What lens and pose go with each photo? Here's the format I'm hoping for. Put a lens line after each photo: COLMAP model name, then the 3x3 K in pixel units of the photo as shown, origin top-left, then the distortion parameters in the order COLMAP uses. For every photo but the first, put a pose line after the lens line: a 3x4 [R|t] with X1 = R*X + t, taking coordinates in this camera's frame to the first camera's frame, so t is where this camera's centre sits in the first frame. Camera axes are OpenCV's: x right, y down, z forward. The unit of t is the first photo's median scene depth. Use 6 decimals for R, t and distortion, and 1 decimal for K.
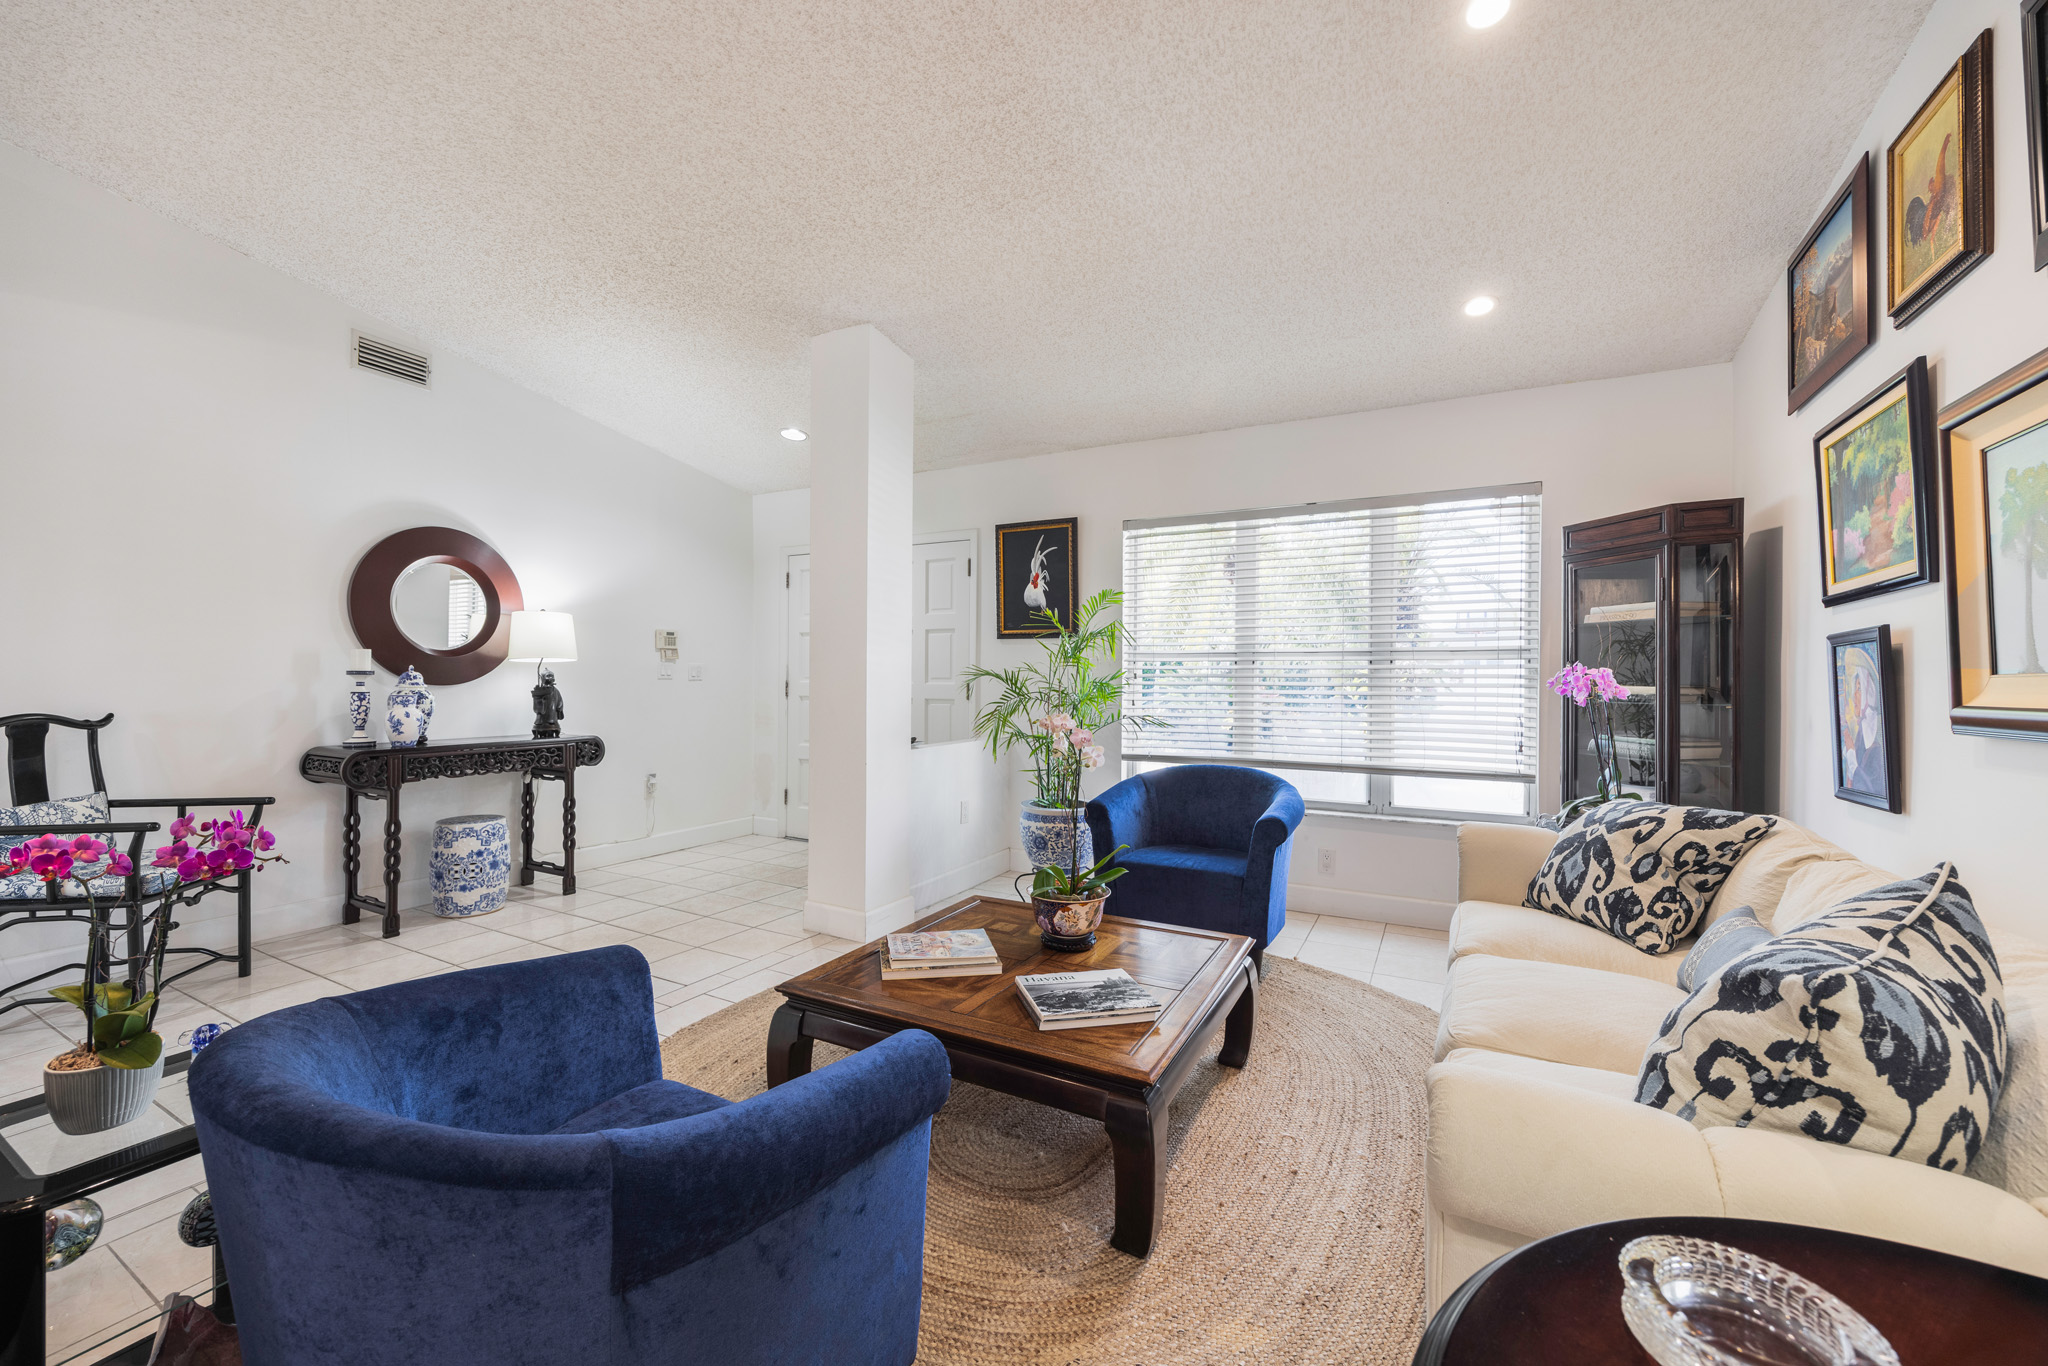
lens RADIAL K [[801.6, 0, 1013.9], [0, 801.6, 676.1], [0, 0, 1]] dist [0.000660, -0.000102]
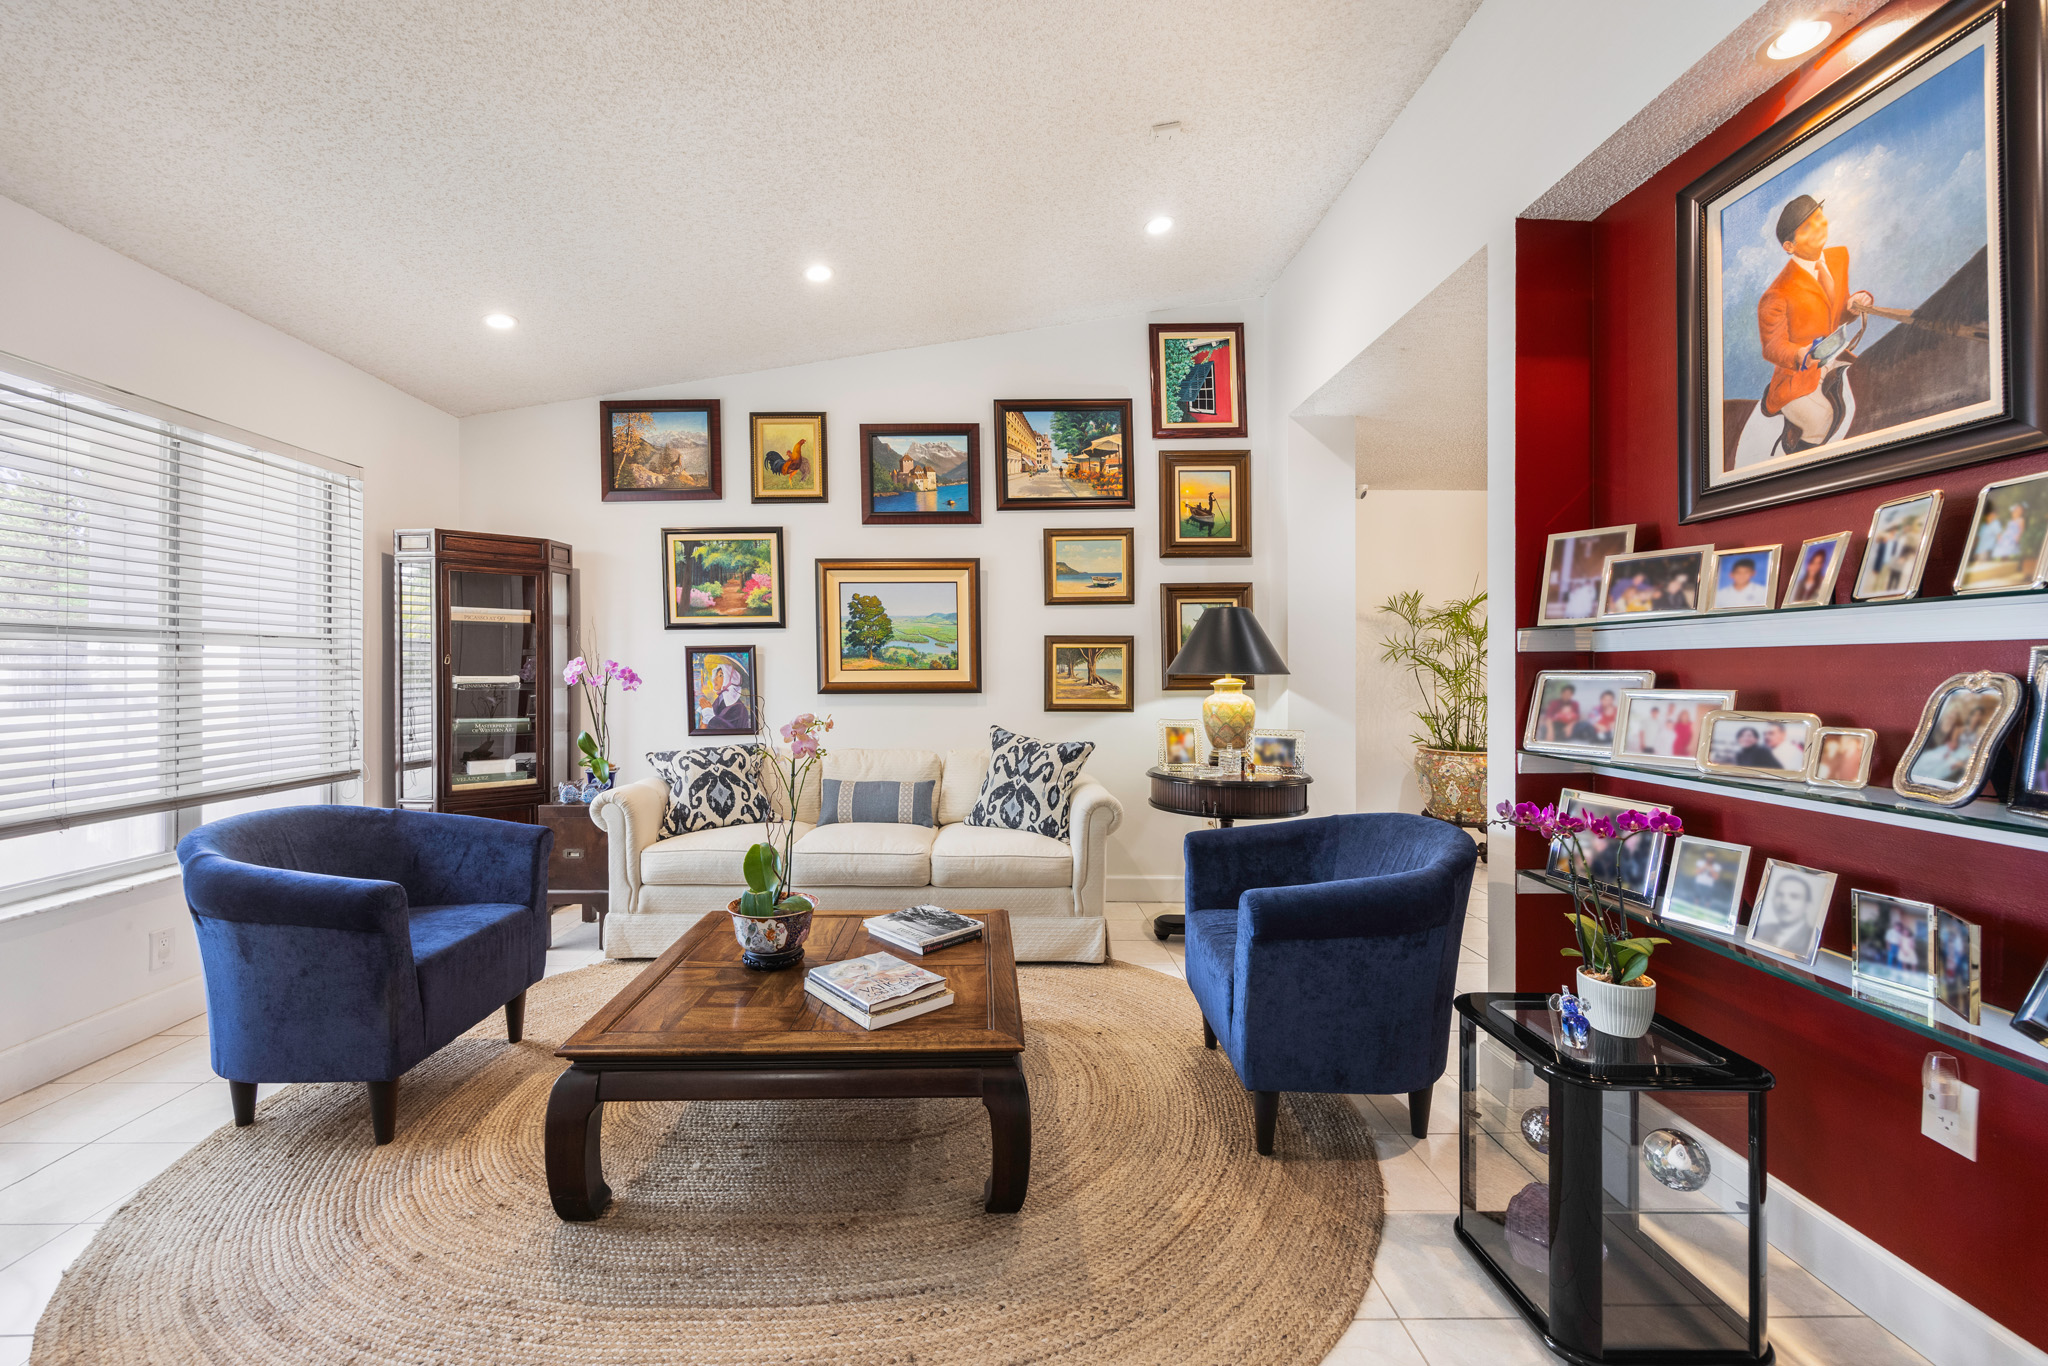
lens RADIAL K [[801.6, 0, 1007.3], [0, 801.6, 674.6], [0, 0, 1]] dist [0.000660, -0.000102]
pose [[-0.509523, -0.005570, 0.860439, -0.729654], [-0.002653, 0.999984, 0.004902, 0.002291], [-0.860453, 0.000216, -0.509530, 1.064918]]
